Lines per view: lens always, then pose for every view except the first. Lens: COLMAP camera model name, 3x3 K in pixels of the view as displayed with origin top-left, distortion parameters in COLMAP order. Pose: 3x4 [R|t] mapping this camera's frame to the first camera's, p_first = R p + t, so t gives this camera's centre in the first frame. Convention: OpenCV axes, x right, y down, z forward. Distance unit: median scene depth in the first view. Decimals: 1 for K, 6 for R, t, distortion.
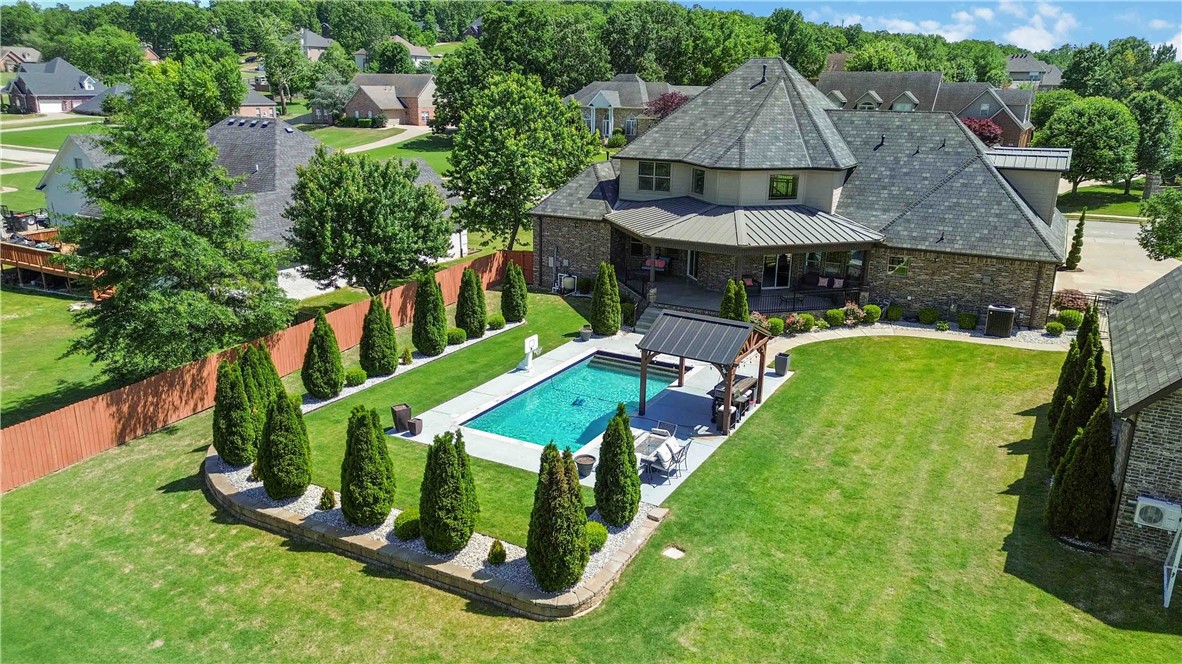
lens RADIAL K [[839.3, 0, 591.0], [0, 839.3, 332.0], [0, 0, 1]] dist [0.036284, -0.002798]
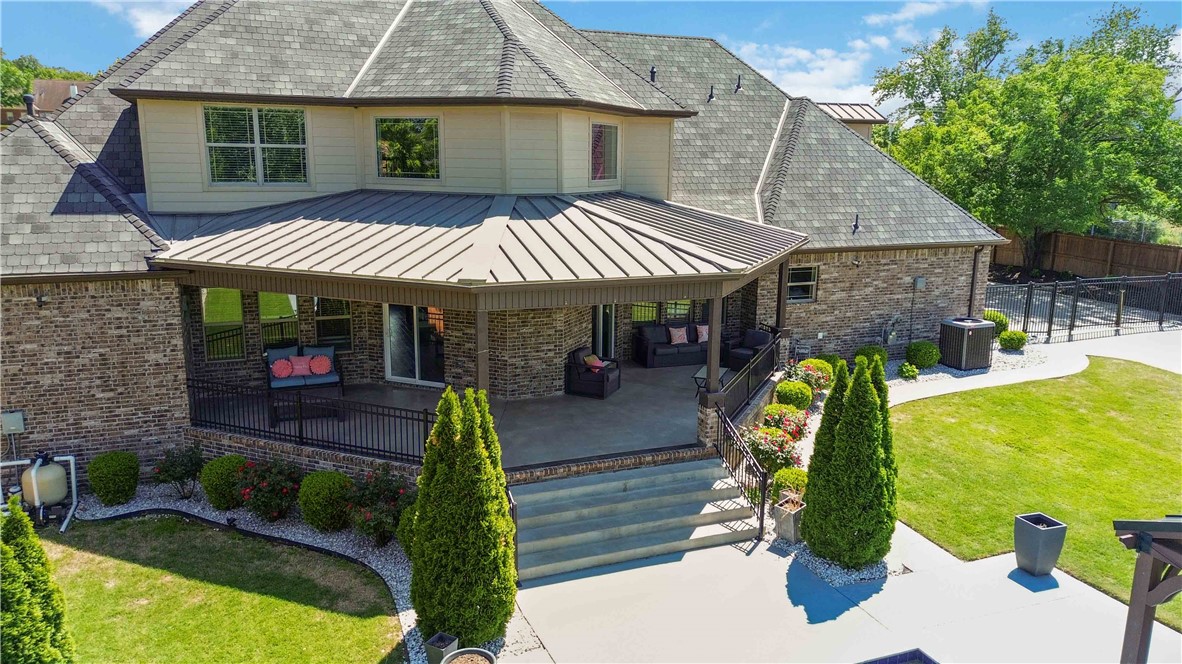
lens RADIAL K [[839.3, 0, 591.0], [0, 839.3, 332.0], [0, 0, 1]] dist [0.036284, -0.002798]
pose [[0.631352, -0.164931, 0.757755, -0.142253], [0.213183, 0.976389, 0.034896, -0.089698], [-0.745619, 0.139509, 0.651606, 0.699120]]
